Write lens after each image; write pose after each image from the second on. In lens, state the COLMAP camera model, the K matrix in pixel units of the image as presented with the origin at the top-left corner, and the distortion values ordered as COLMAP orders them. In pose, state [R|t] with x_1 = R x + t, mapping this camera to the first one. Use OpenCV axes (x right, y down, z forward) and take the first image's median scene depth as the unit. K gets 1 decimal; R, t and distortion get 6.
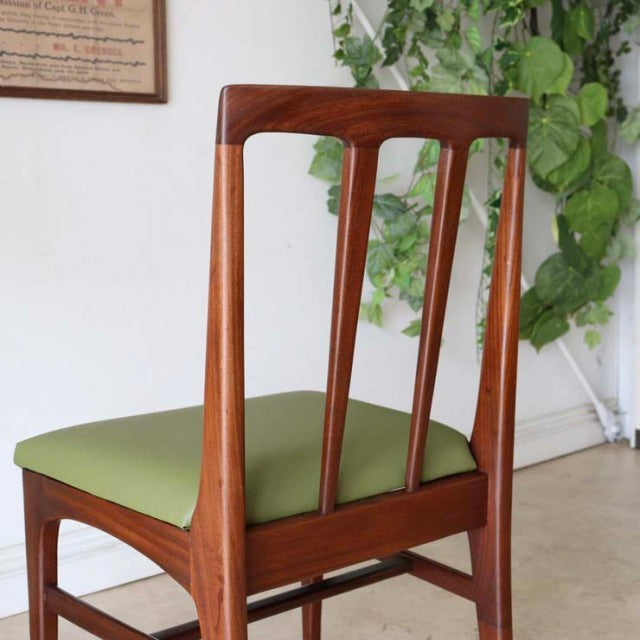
lens RADIAL K [[1123.0, 0, 339.4], [0, 1123.0, 344.4], [0, 0, 1]] dist [-0.031837, 0.000000]
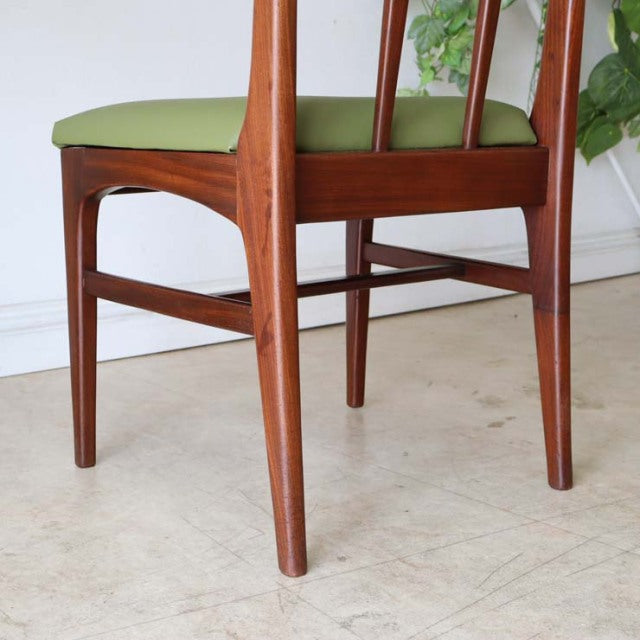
lens RADIAL K [[1123.0, 0, 331.2], [0, 1123.0, 358.2], [0, 0, 1]] dist [-0.031837, 0.000000]
pose [[0.999202, 0.016490, -0.036380, -0.010075], [-0.014301, 0.998118, 0.059631, 0.175551], [0.037294, -0.059063, 0.997557, 0.028959]]
